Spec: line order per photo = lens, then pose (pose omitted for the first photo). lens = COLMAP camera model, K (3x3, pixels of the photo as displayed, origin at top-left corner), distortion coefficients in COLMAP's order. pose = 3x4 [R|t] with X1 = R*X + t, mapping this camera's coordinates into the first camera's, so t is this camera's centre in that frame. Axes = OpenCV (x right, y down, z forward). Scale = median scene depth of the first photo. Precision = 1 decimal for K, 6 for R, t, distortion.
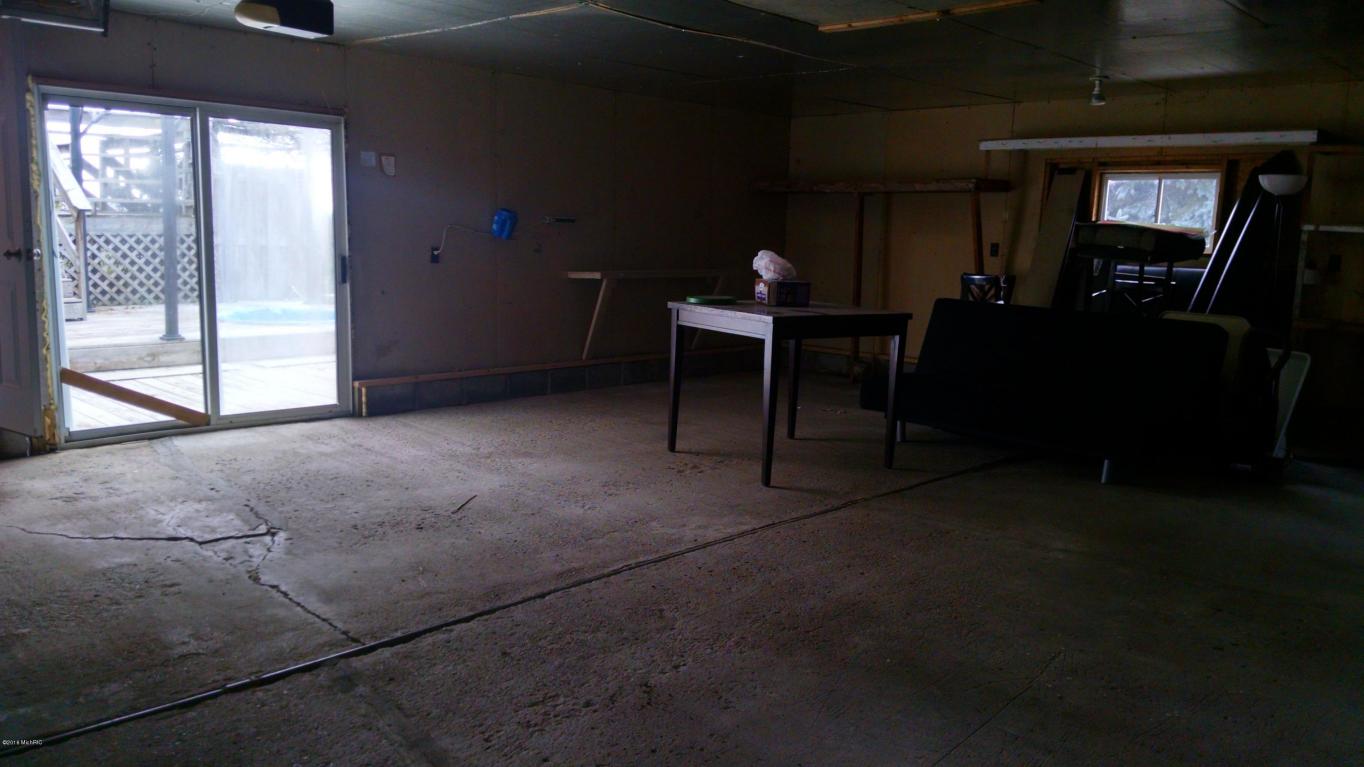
lens RADIAL K [[1029.8, 0, 675.0], [0, 1029.8, 385.5], [0, 0, 1]] dist [0.003500, -0.018849]
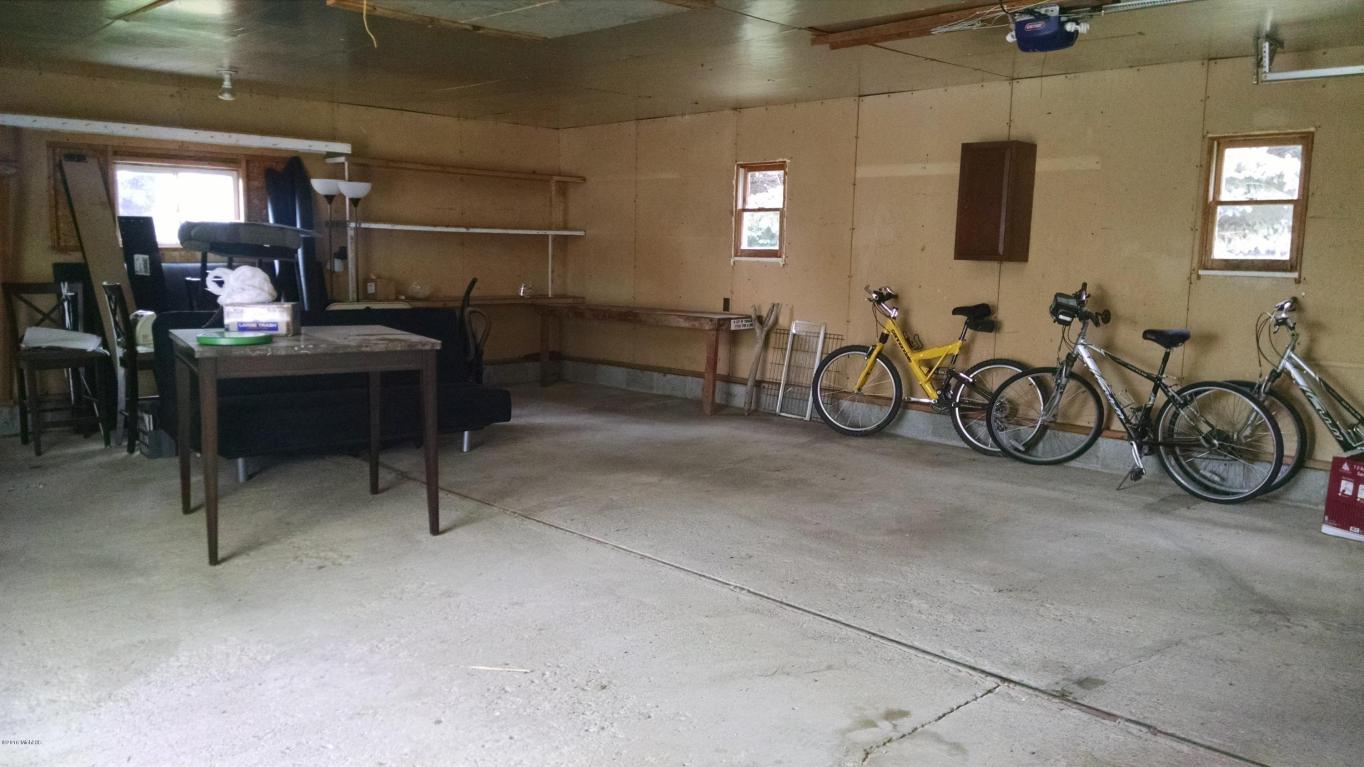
lens RADIAL K [[1029.8, 0, 674.7], [0, 1029.8, 382.4], [0, 0, 1]] dist [0.003500, -0.018849]
pose [[0.031521, -0.162592, 0.986190, -0.562704], [0.136918, 0.978081, 0.156879, -0.104568], [-0.990081, 0.130082, 0.053092, 0.556072]]
